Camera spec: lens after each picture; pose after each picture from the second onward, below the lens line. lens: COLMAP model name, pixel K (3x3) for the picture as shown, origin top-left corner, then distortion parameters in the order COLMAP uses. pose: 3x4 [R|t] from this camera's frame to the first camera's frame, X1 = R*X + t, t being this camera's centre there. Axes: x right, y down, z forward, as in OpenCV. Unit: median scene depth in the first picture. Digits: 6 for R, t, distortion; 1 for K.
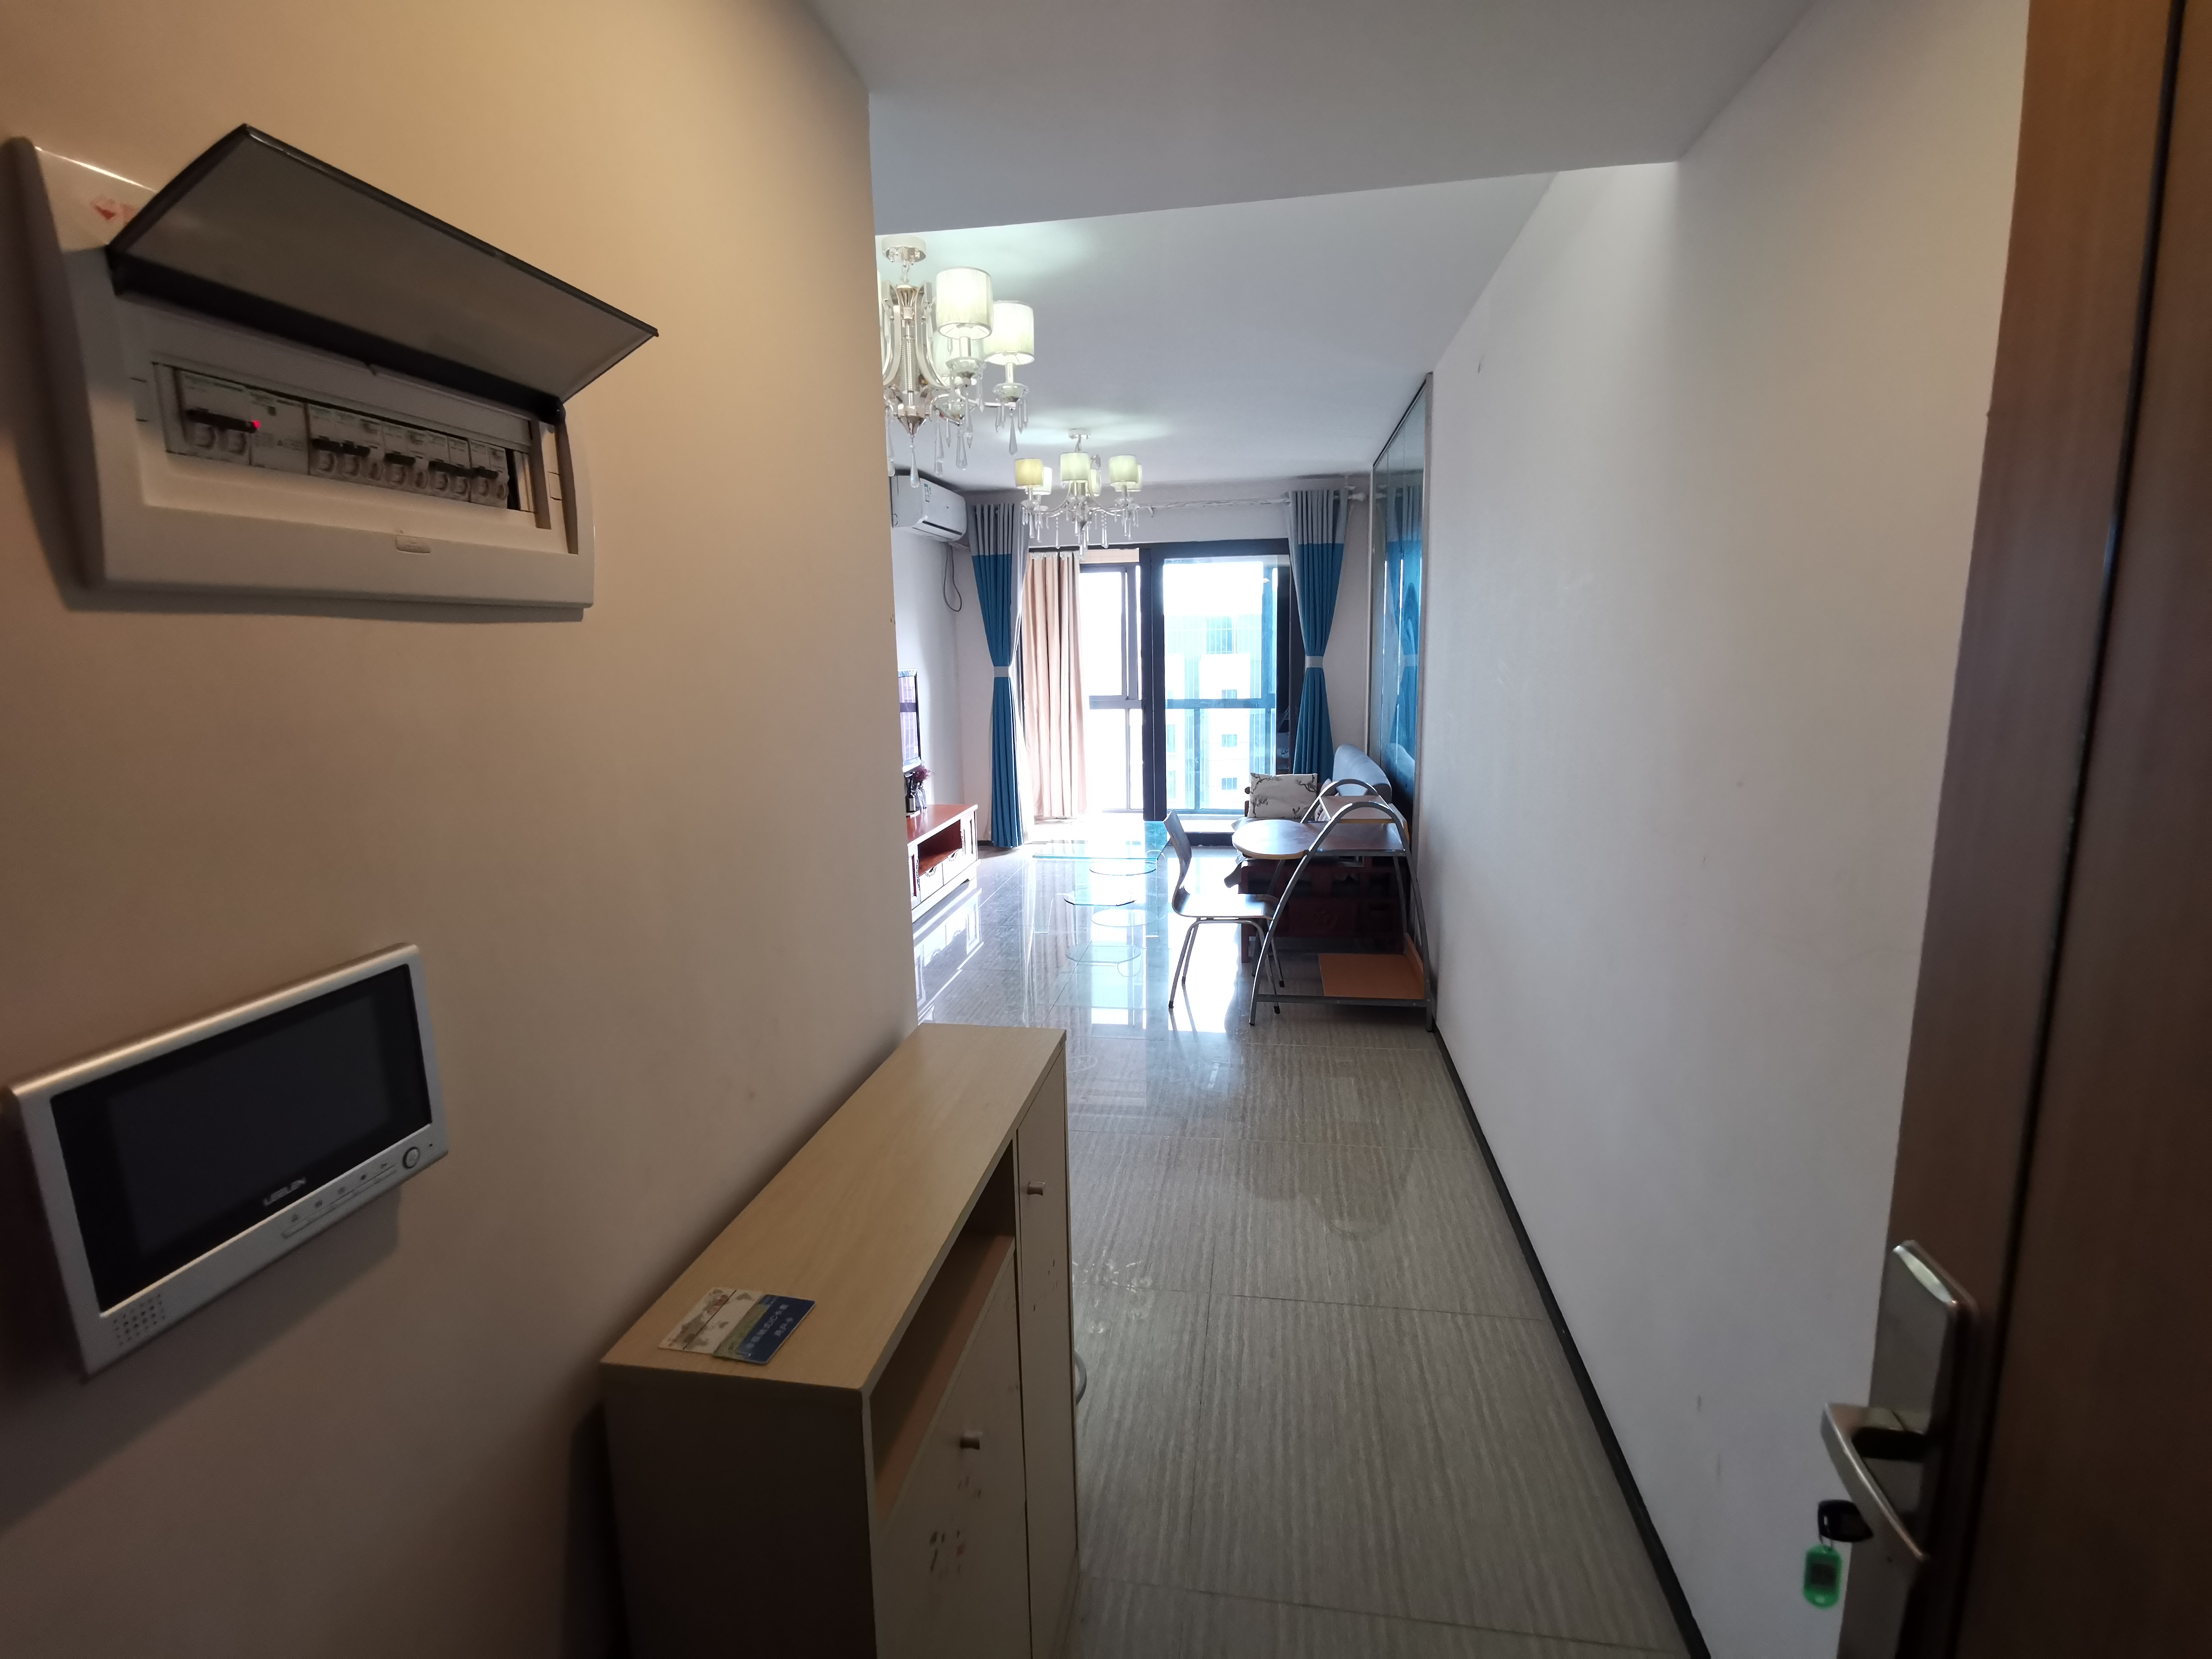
lens RADIAL K [[1028.6, 0, 1108.9], [0, 1028.6, 828.5], [0, 0, 1]] dist [0.010449, -0.000643]
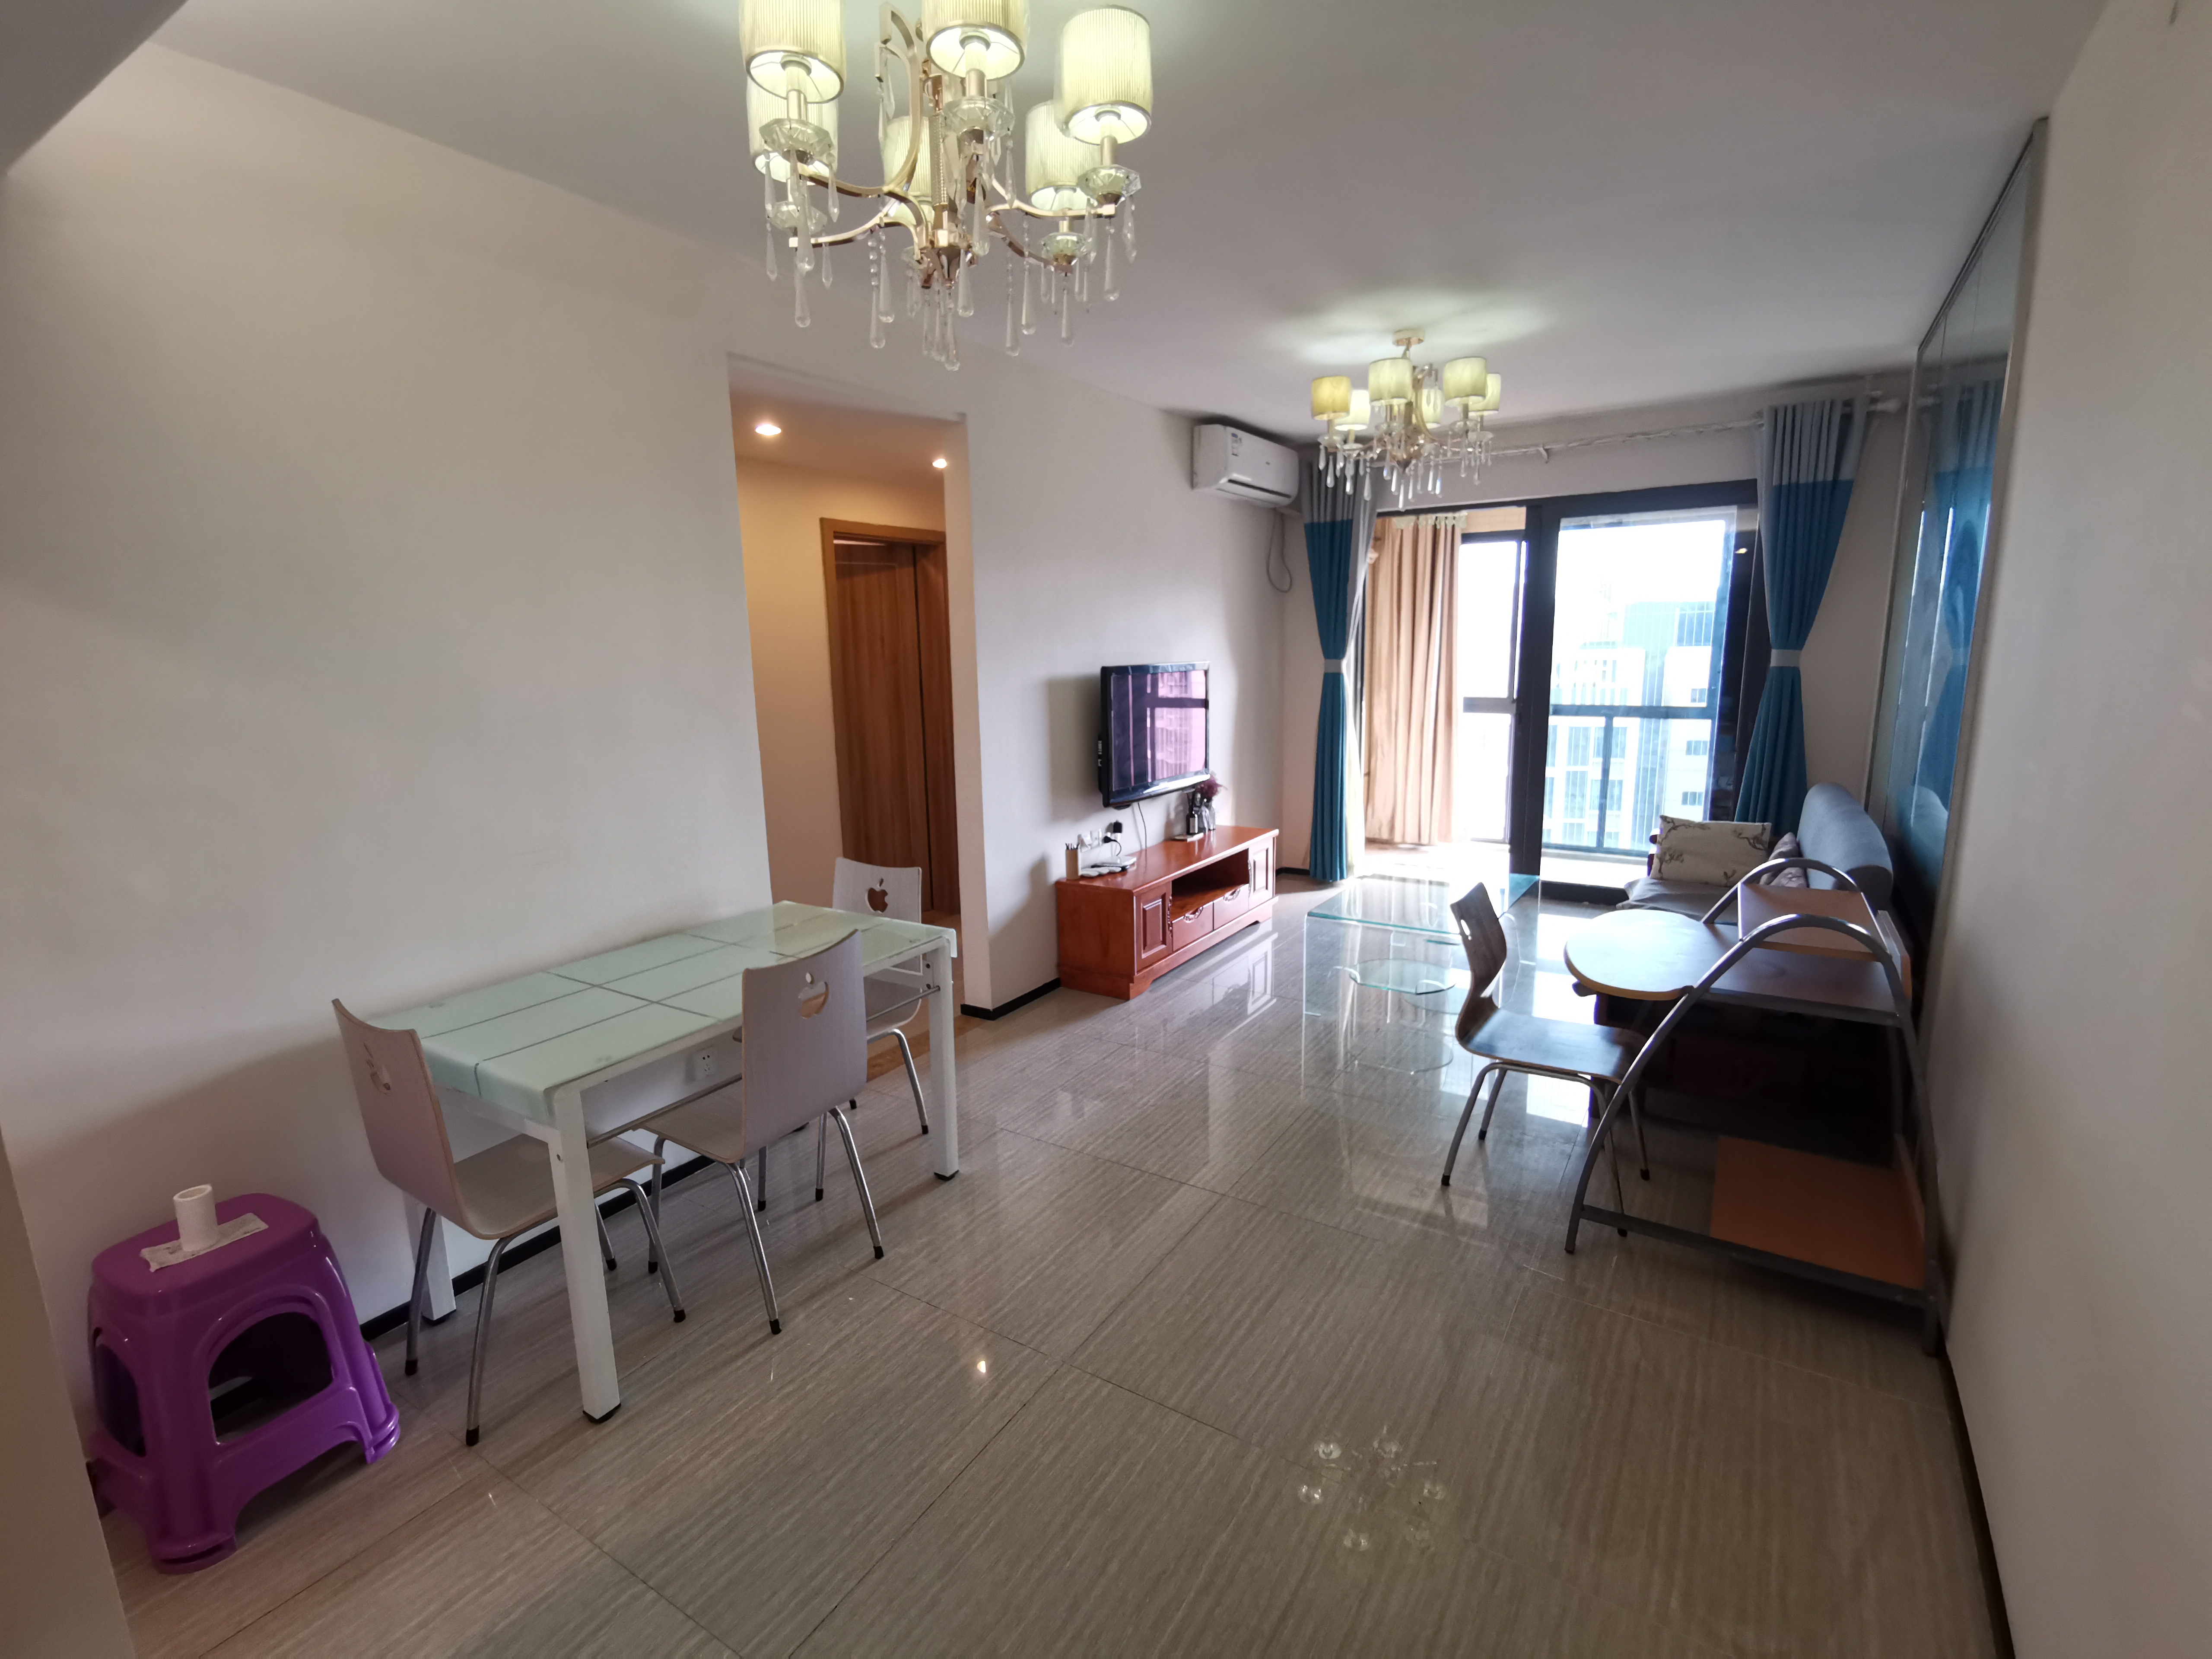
lens RADIAL K [[1028.6, 0, 1097.5], [0, 1028.6, 826.5], [0, 0, 1]] dist [0.010449, -0.000643]
pose [[0.914388, 0.075525, -0.397732, 0.065052], [-0.072578, 0.997109, 0.022482, -0.033347], [0.398280, 0.008310, 0.917226, 0.196121]]
